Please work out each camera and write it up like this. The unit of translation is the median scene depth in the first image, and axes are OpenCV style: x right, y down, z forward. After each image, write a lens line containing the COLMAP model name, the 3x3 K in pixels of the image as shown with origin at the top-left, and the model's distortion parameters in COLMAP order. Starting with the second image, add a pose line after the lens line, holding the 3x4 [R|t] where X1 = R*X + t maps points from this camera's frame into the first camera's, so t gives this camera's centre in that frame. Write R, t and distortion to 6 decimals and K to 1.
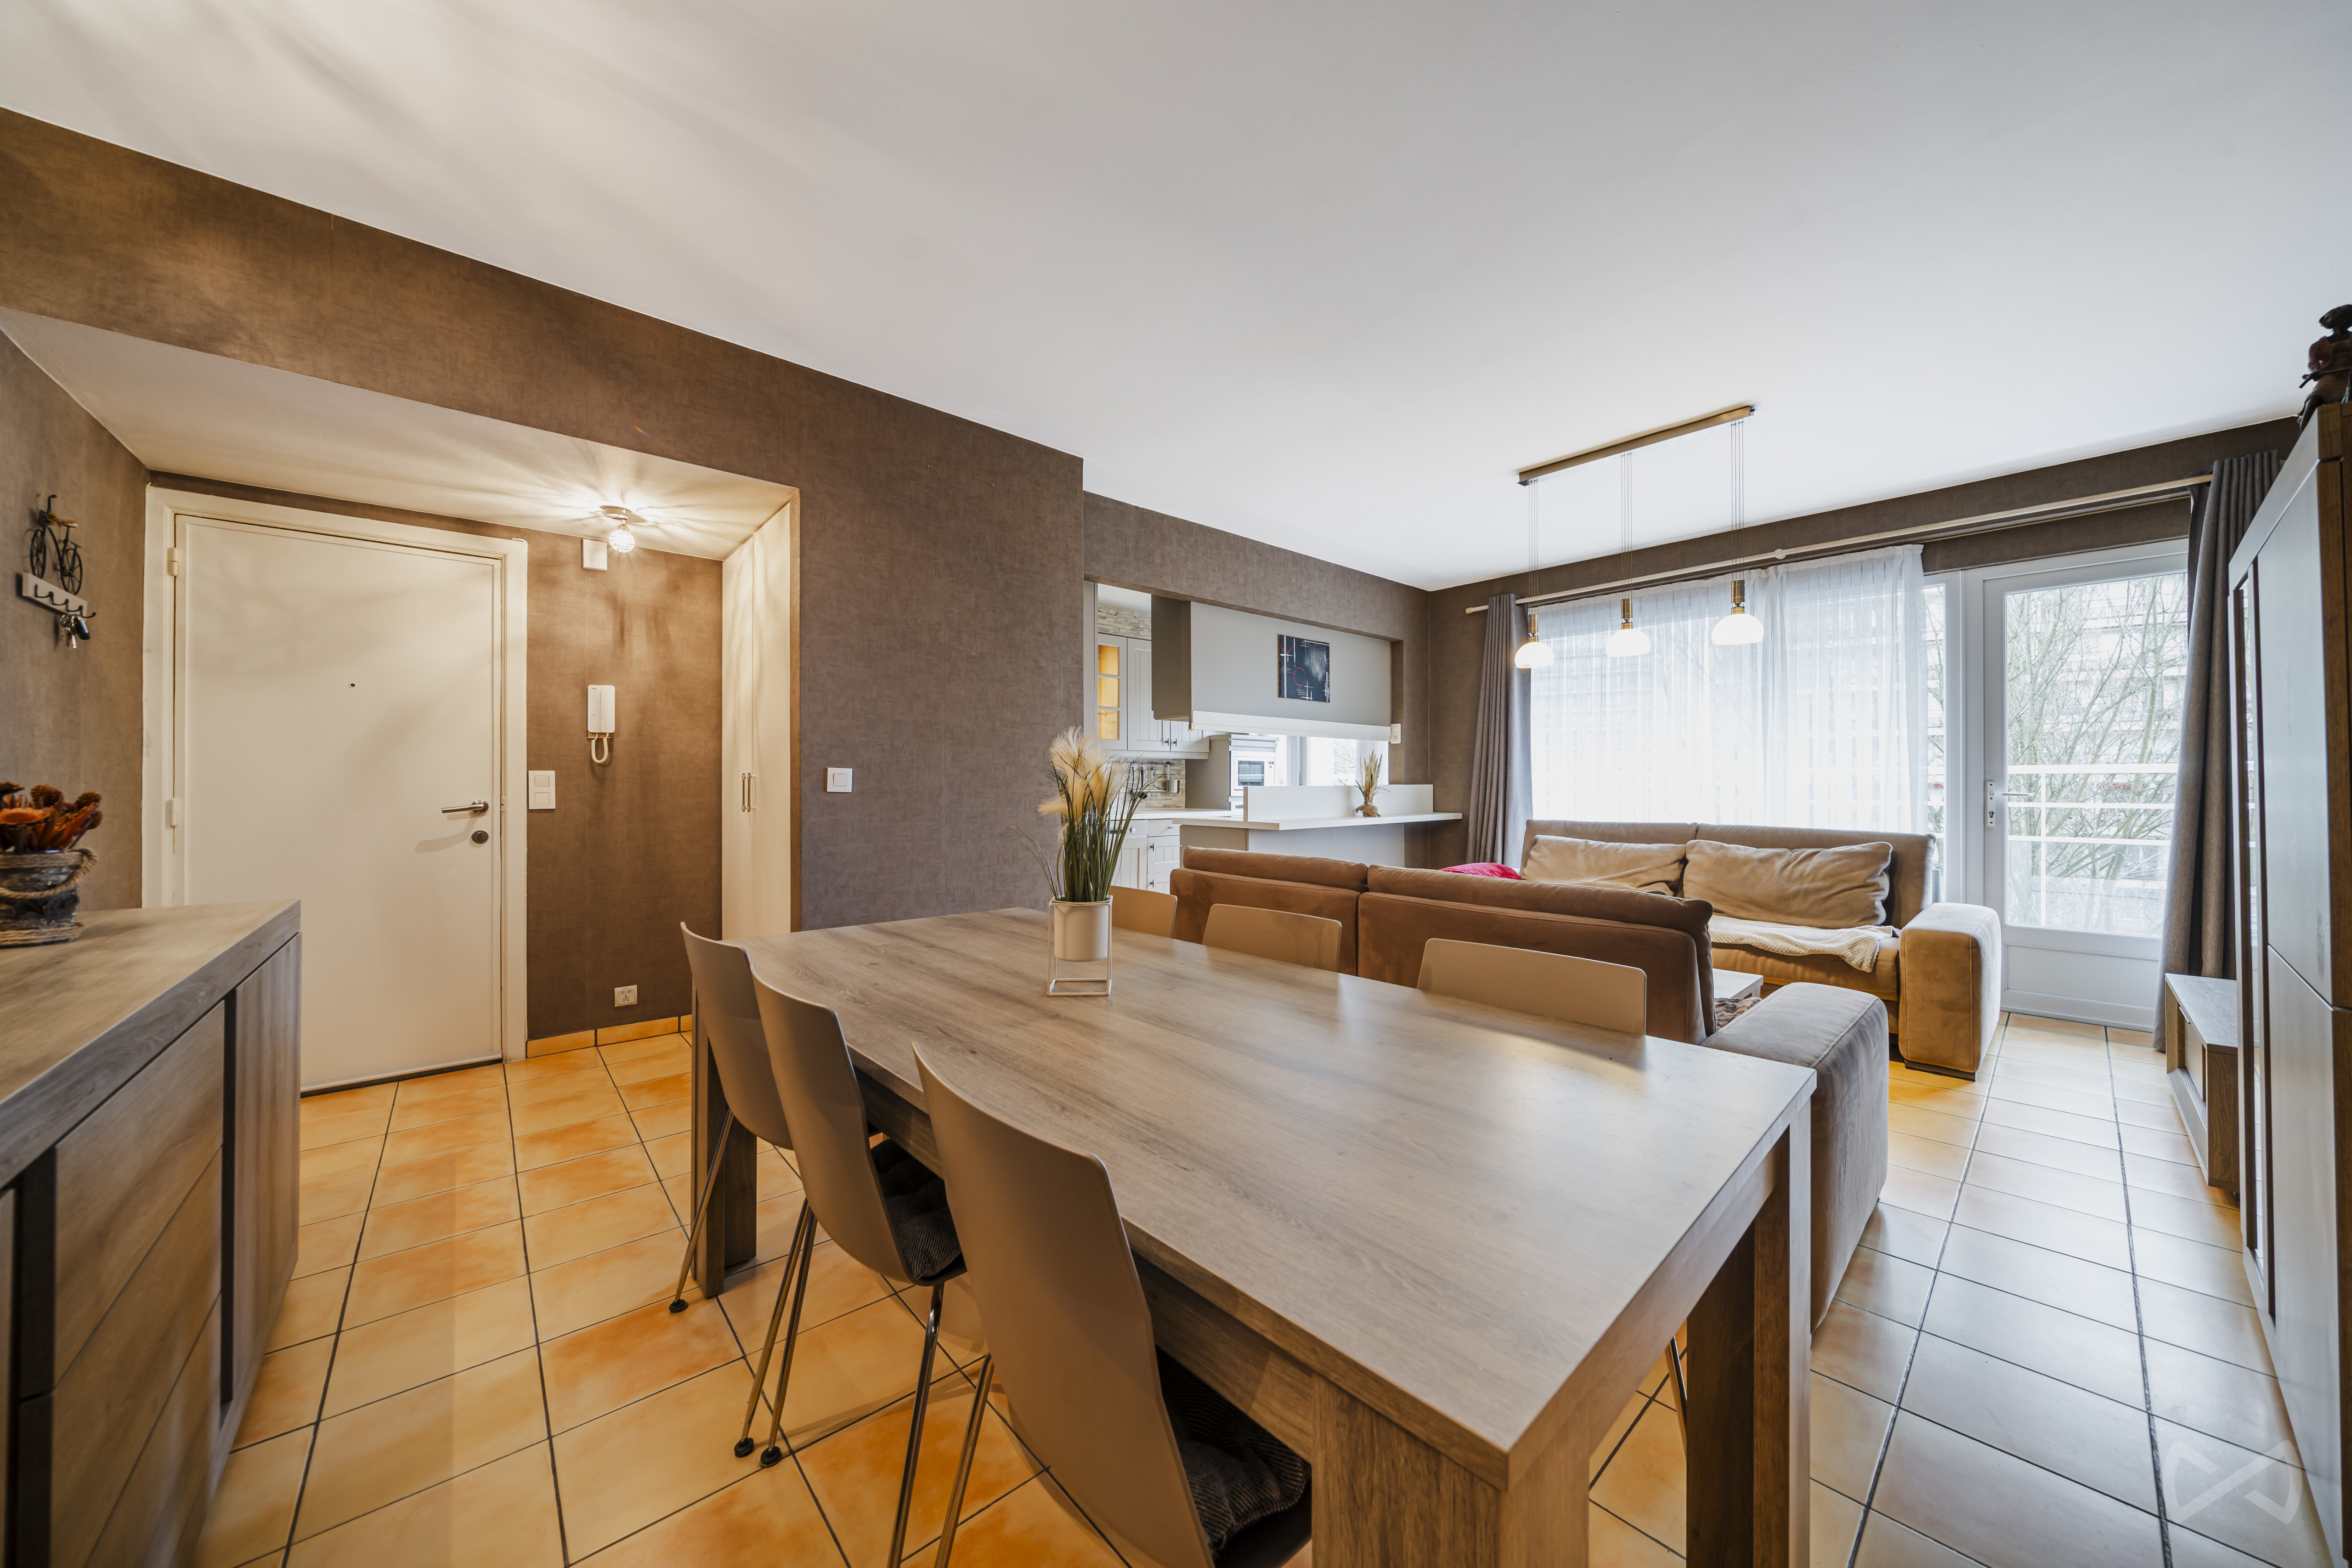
lens RADIAL K [[801.0, 0, 1175.1], [0, 801.0, 785.2], [0, 0, 1]] dist [0.002742, -0.002394]
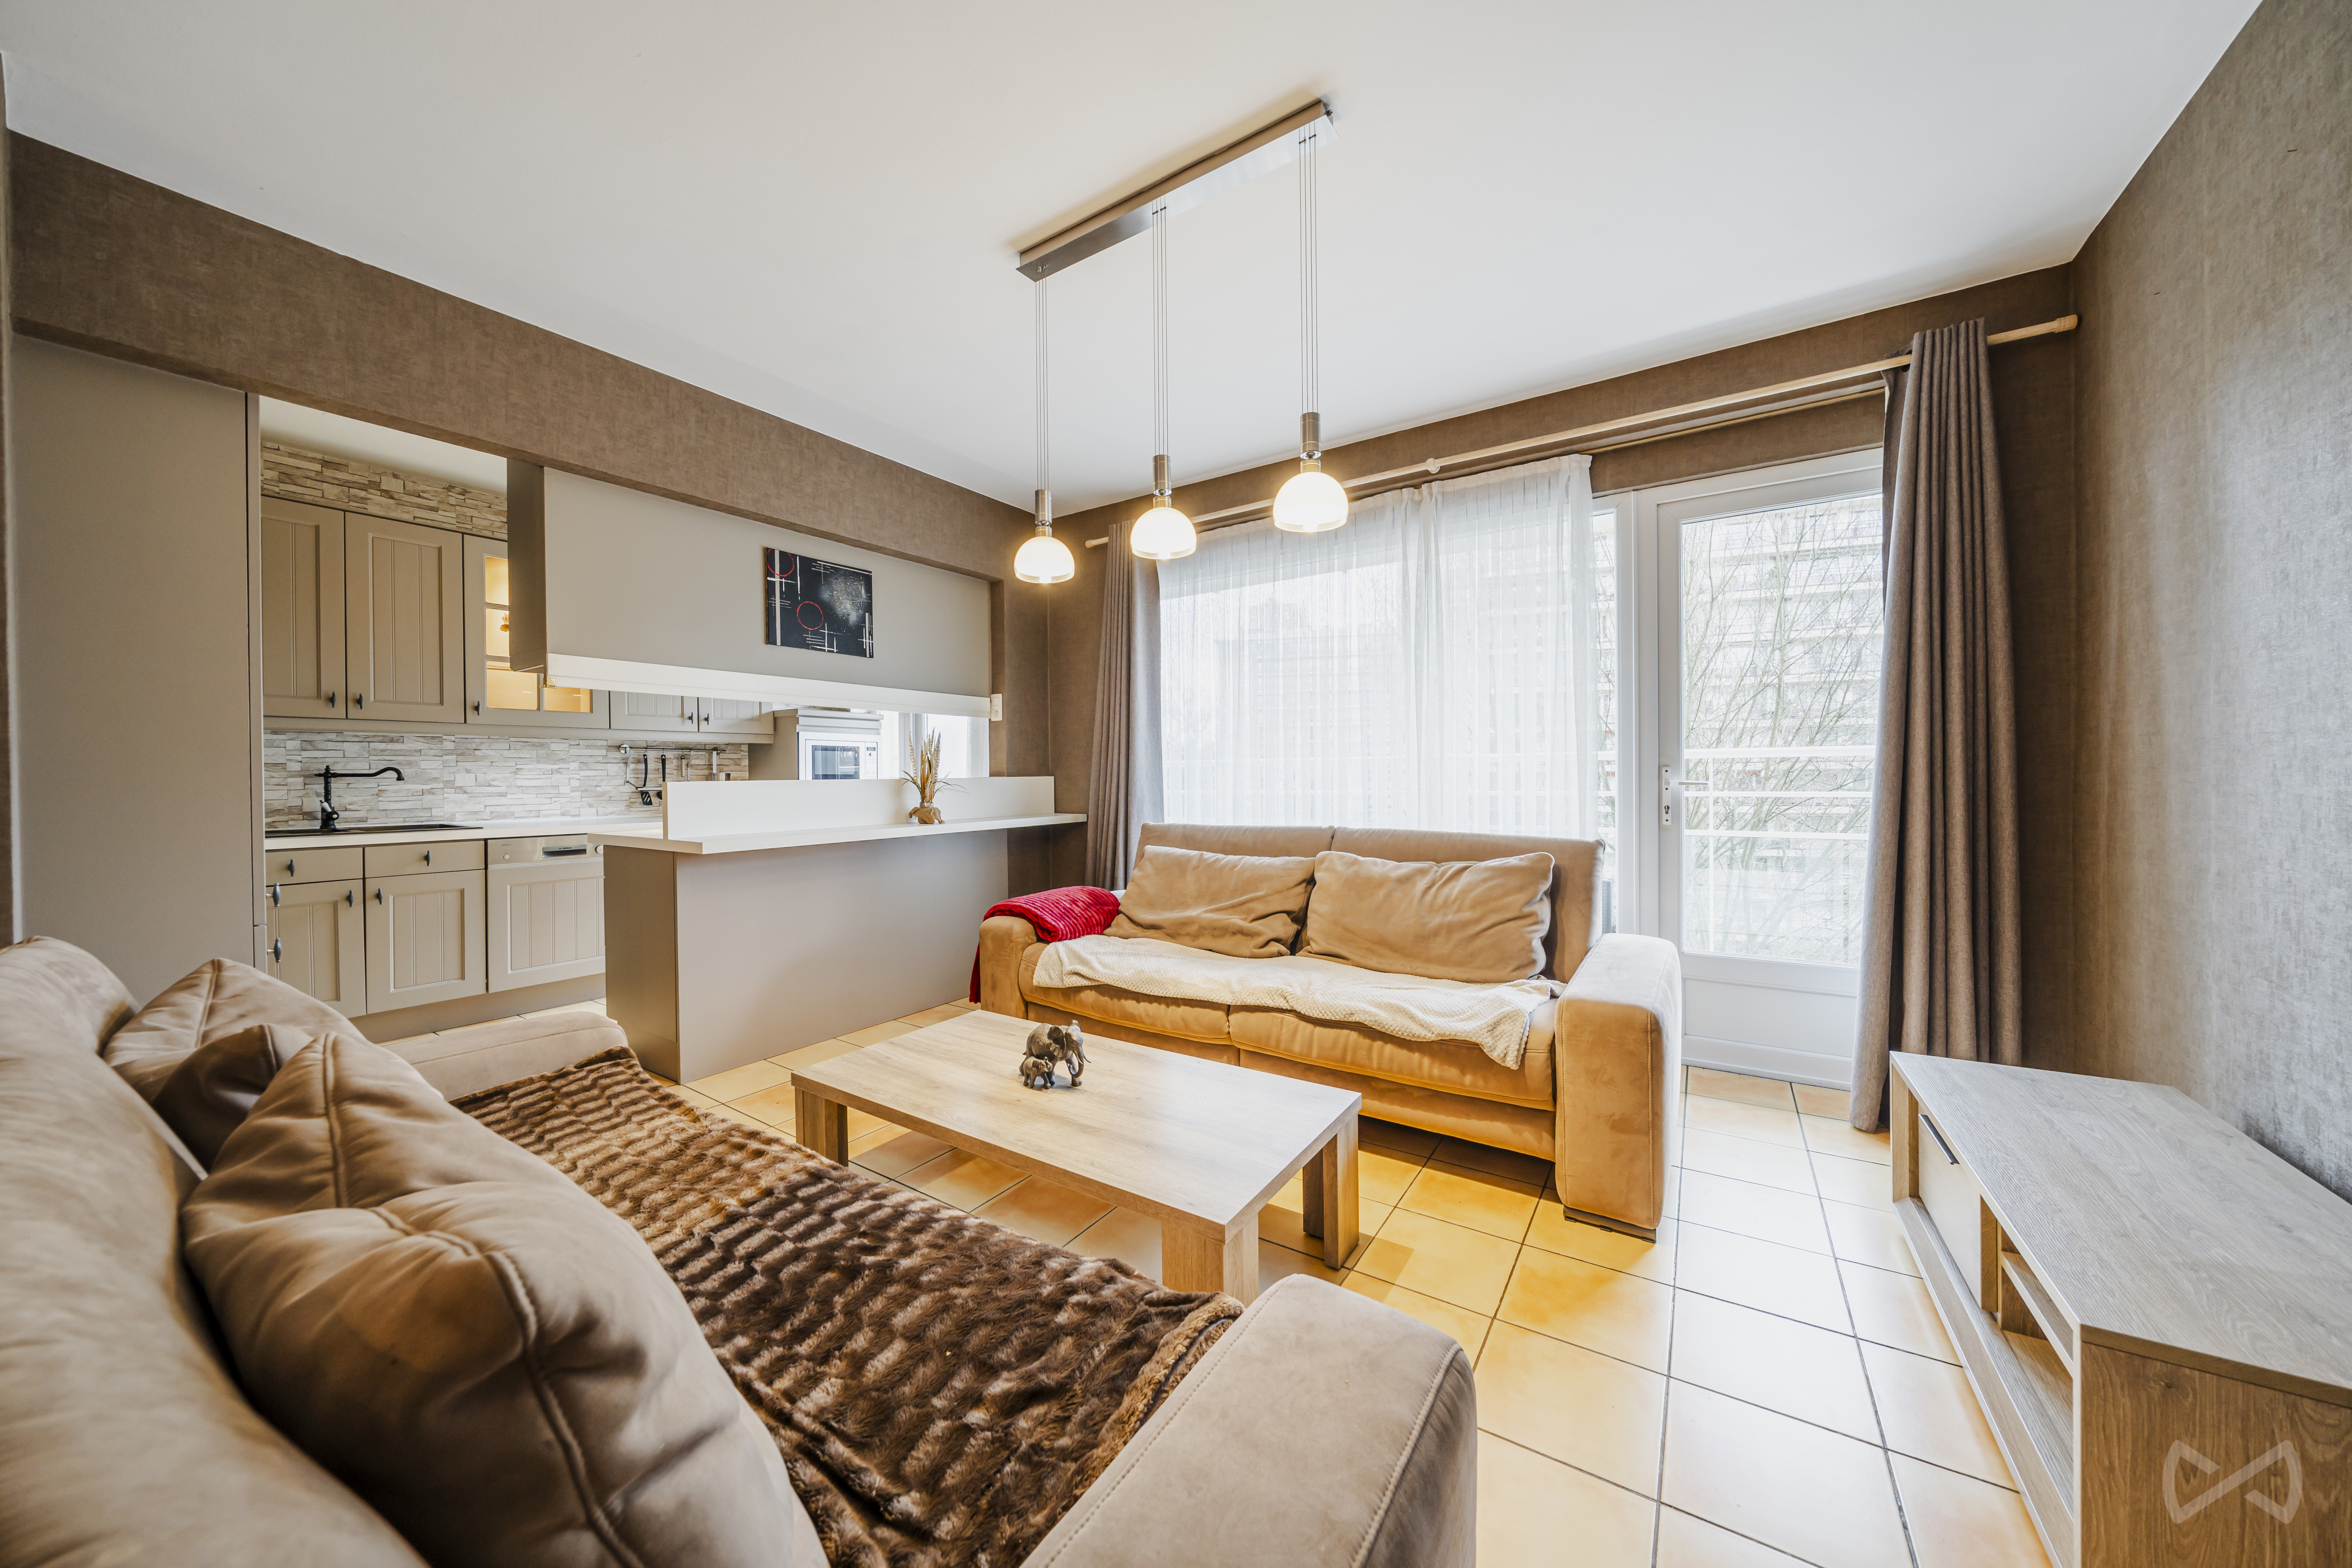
lens RADIAL K [[801.0, 0, 1167.8], [0, 801.0, 782.7], [0, 0, 1]] dist [0.002742, -0.002394]
pose [[0.968716, -0.010501, 0.247948, 0.321457], [0.009051, 0.999935, 0.006985, 0.000889], [-0.248005, -0.004522, 0.968748, 0.329453]]
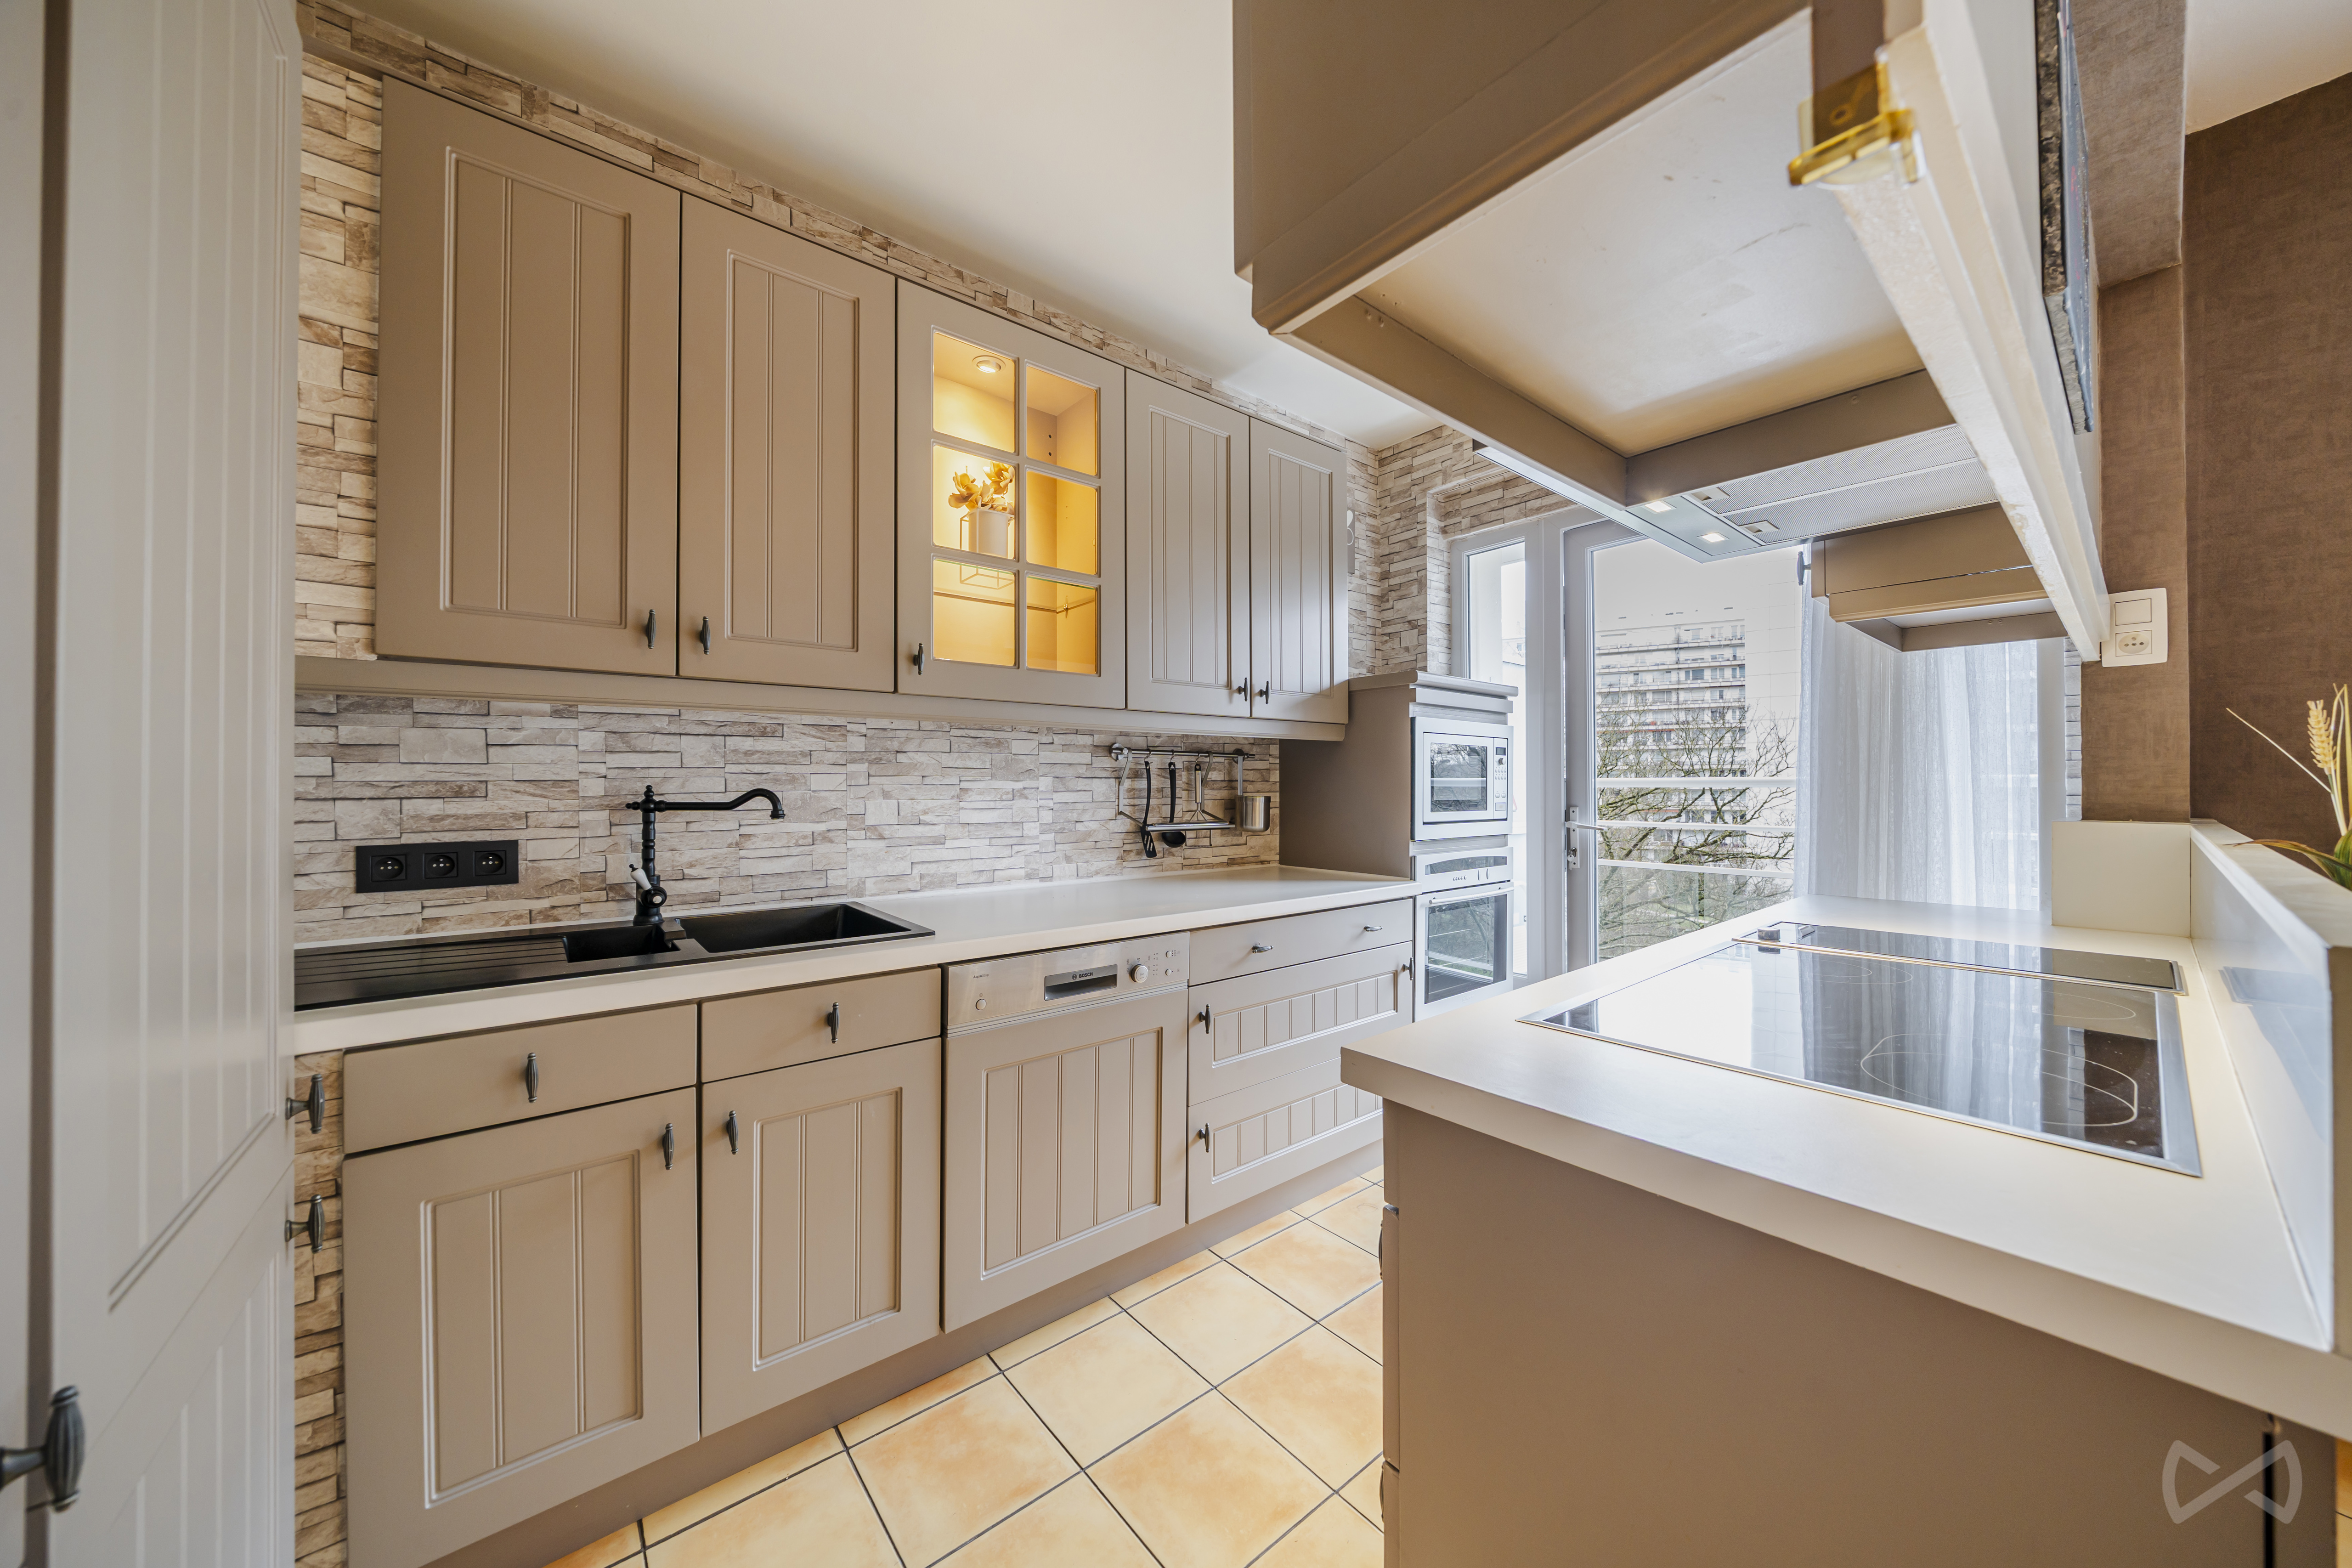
lens RADIAL K [[801.0, 0, 1180.7], [0, 801.0, 780.1], [0, 0, 1]] dist [0.002742, -0.002394]
pose [[0.999309, -0.002226, -0.037097, -0.035836], [0.001922, 0.999964, -0.008239, -0.017372], [0.037114, 0.008162, 0.999278, 0.954737]]
